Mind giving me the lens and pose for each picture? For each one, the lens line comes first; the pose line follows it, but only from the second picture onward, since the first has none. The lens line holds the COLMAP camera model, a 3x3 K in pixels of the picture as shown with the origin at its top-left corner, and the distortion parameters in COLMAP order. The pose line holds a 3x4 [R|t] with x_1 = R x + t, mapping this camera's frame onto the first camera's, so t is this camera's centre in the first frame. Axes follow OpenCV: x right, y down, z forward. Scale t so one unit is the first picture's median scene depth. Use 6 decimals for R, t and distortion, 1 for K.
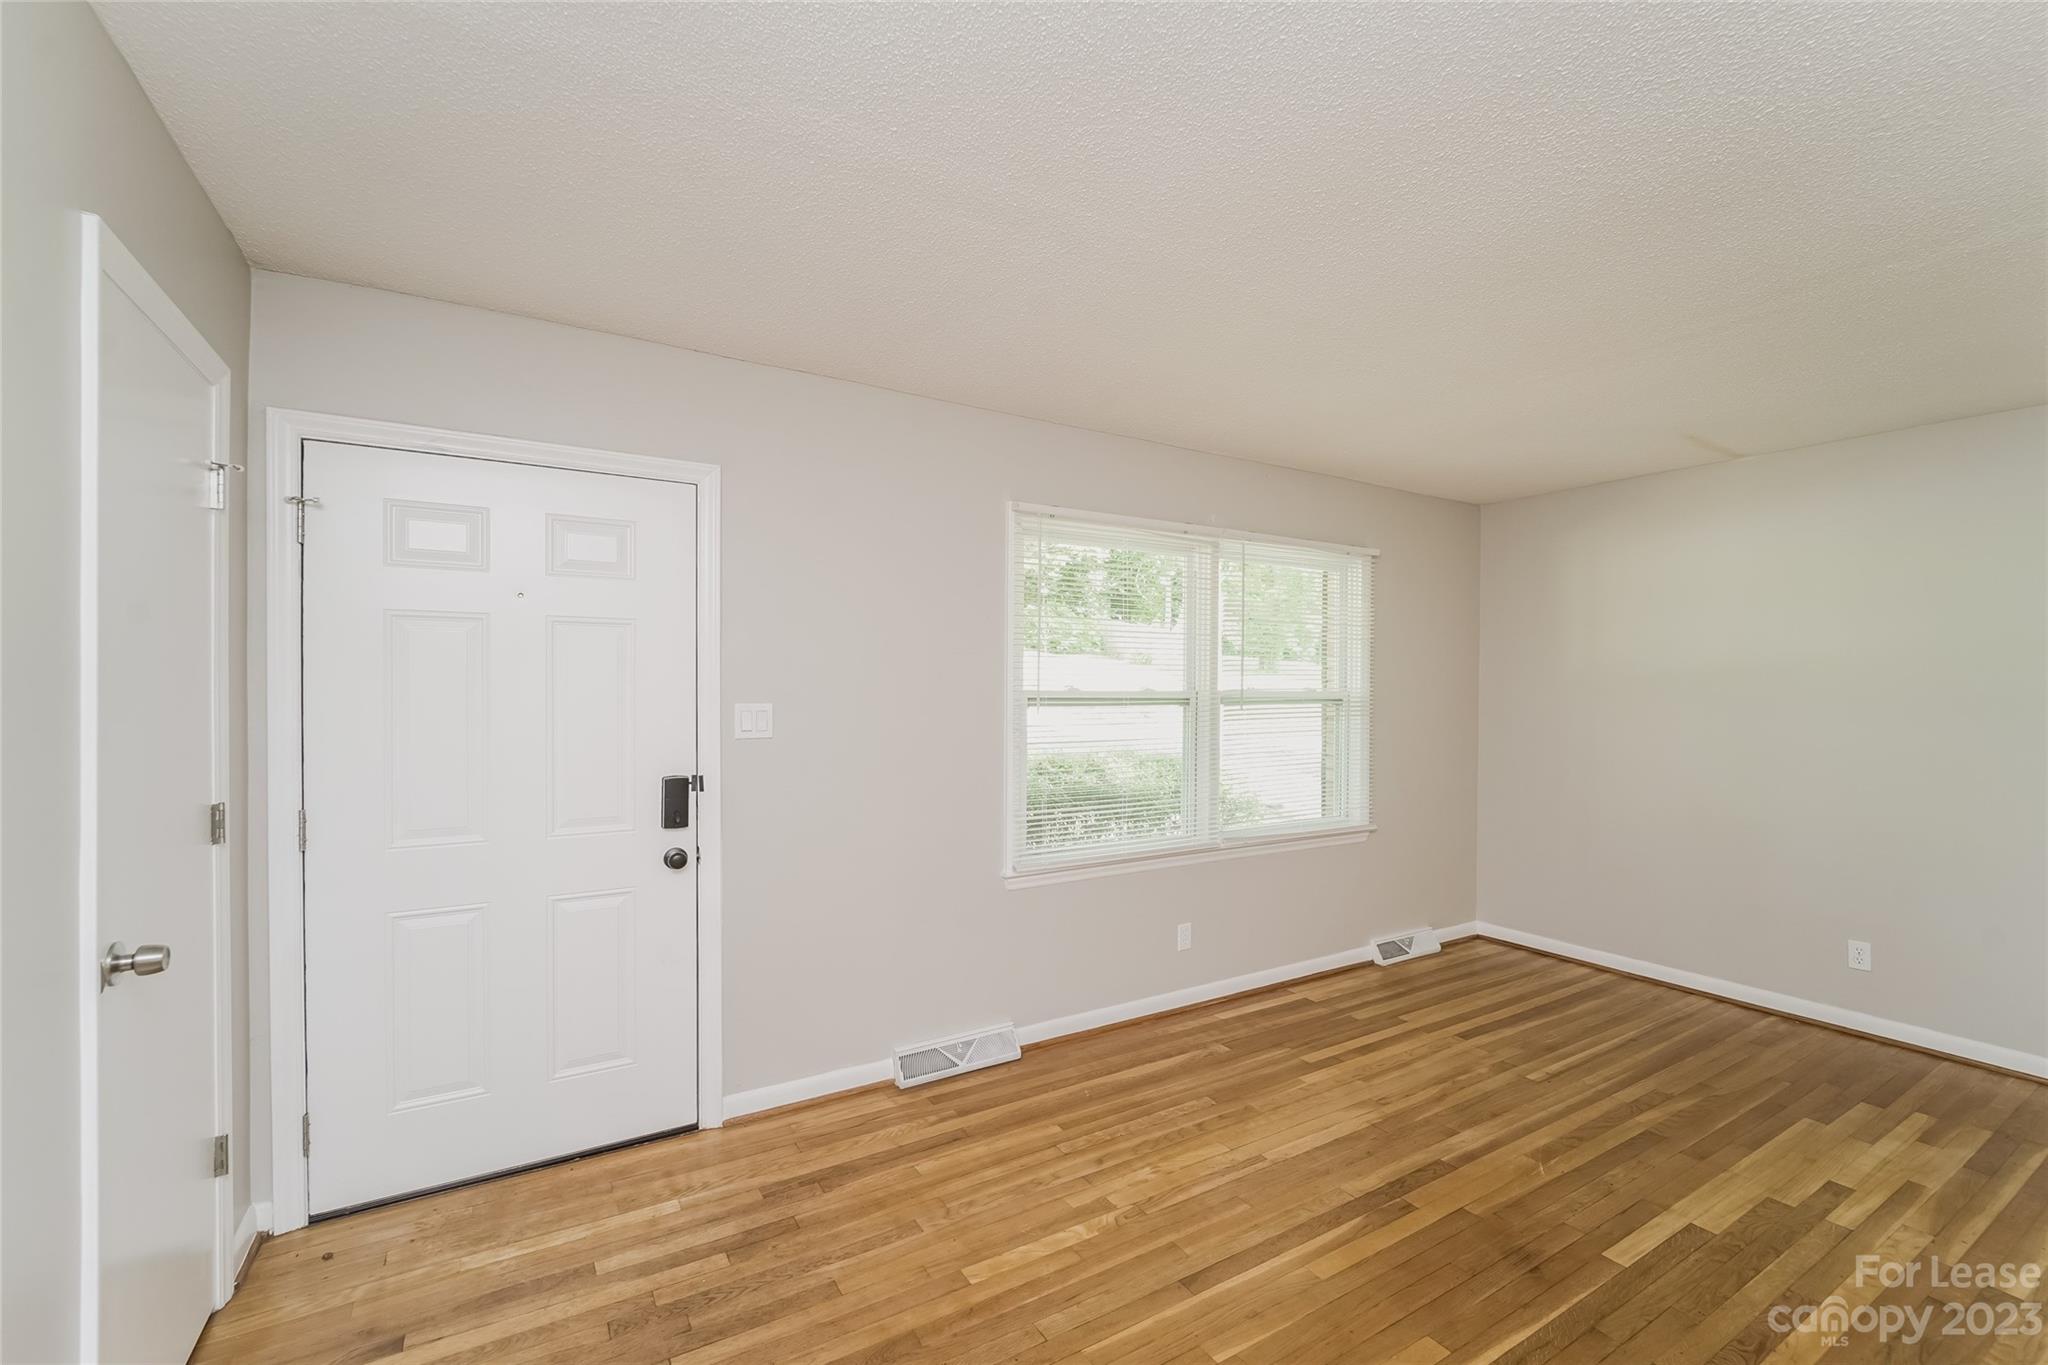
lens RADIAL K [[916.0, 0, 1001.8], [0, 916.0, 694.6], [0, 0, 1]] dist [-0.006606, -0.000732]
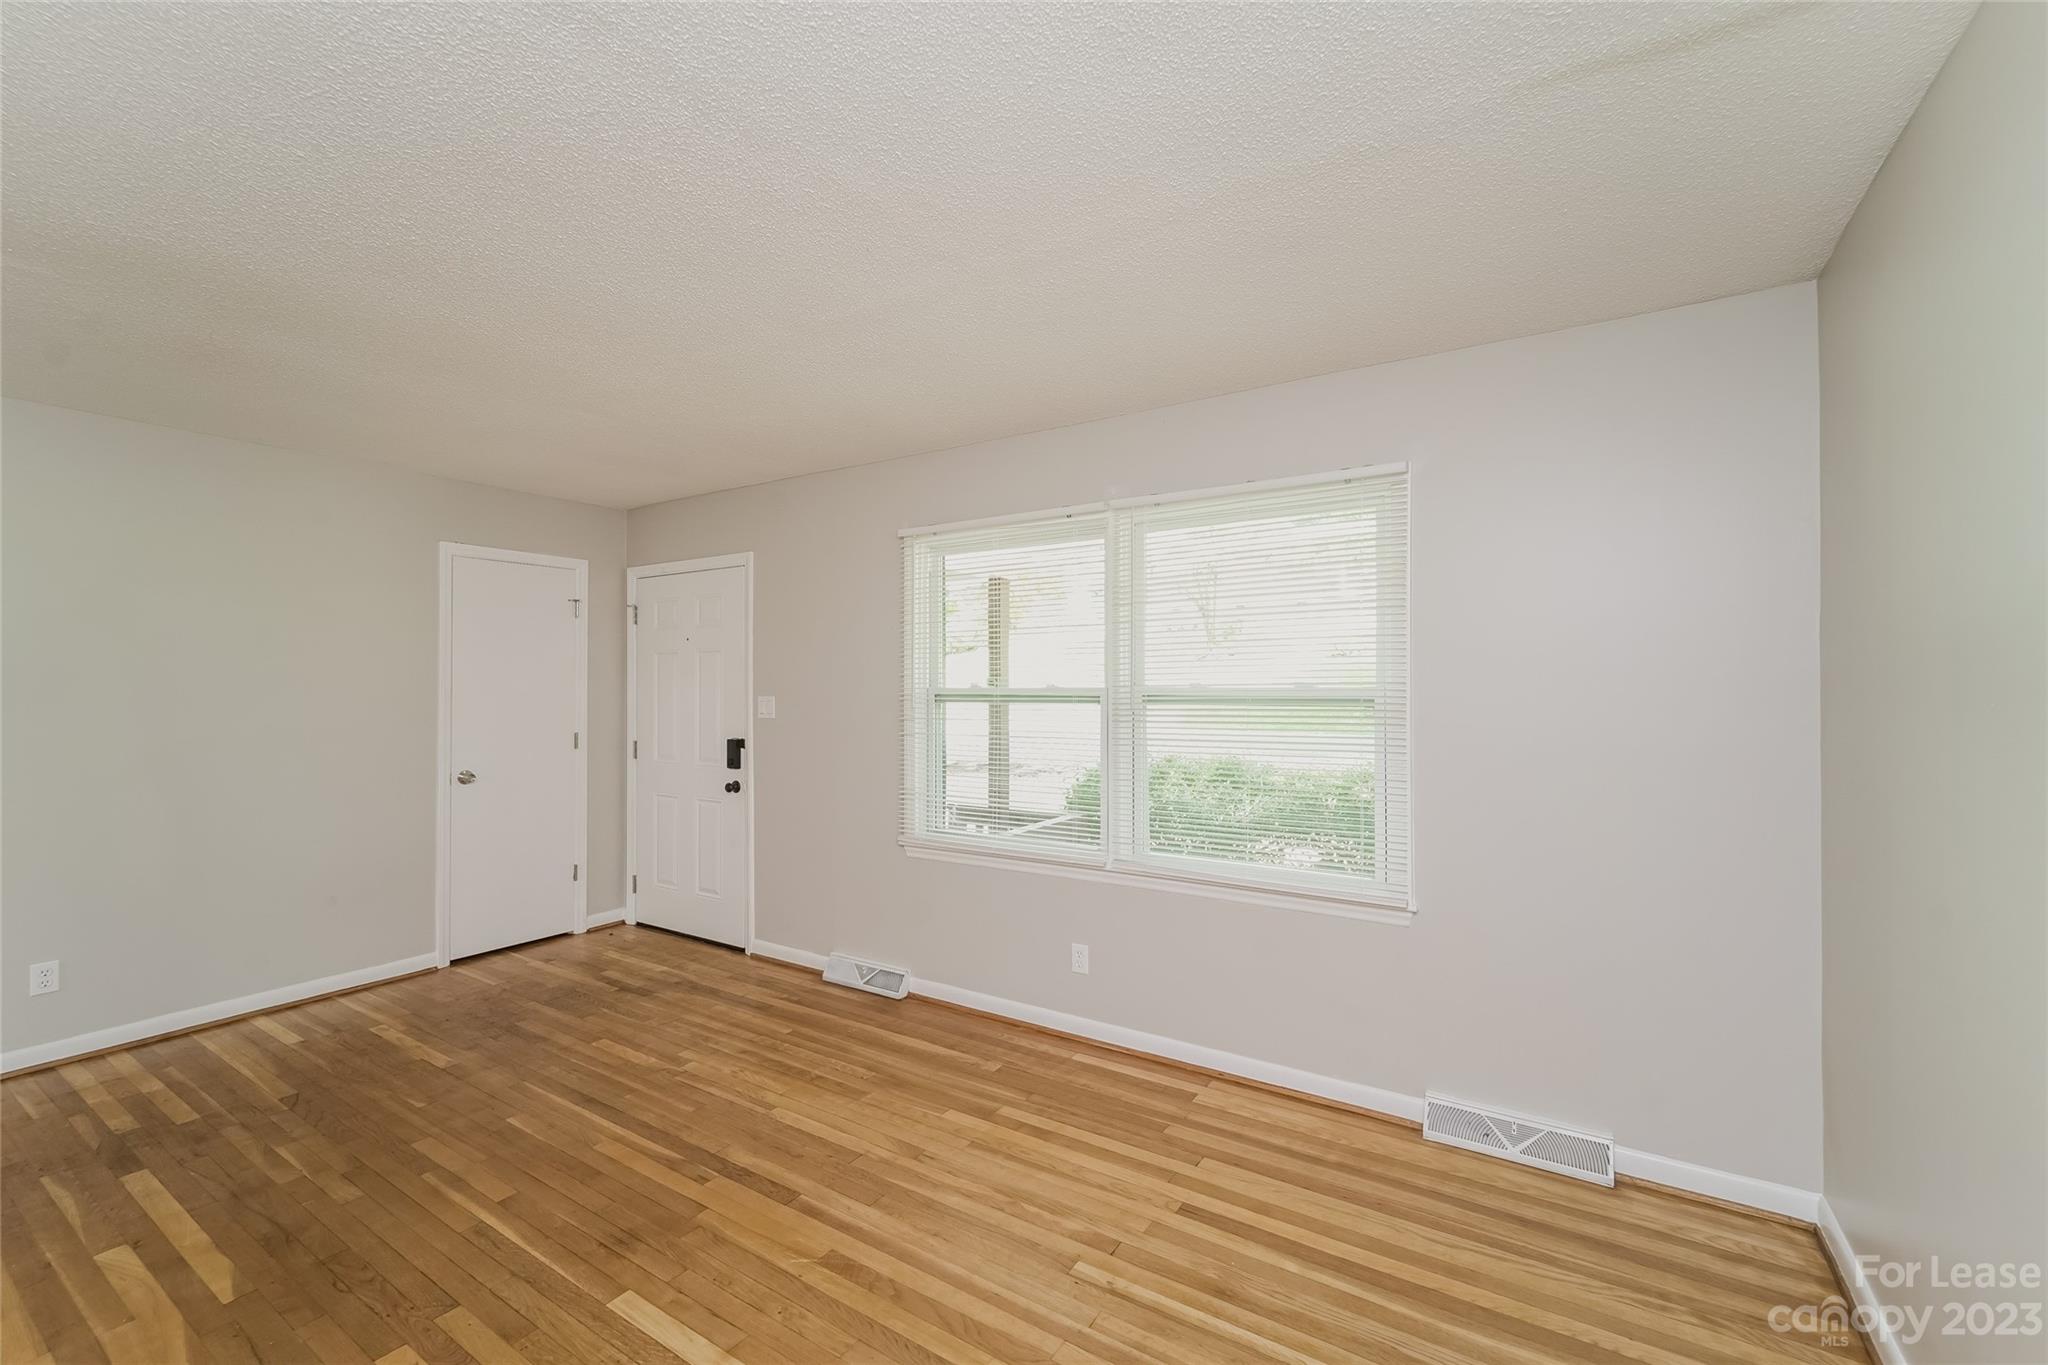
lens RADIAL K [[865.4, 0, 995.6], [0, 865.4, 668.6], [0, 0, 1]] dist [-0.001314, -0.000059]
pose [[0.404832, -0.020753, -0.914156, 1.258979], [-0.003889, 0.999694, -0.024417, -0.003072], [0.914383, 0.013439, 0.404627, 0.750294]]
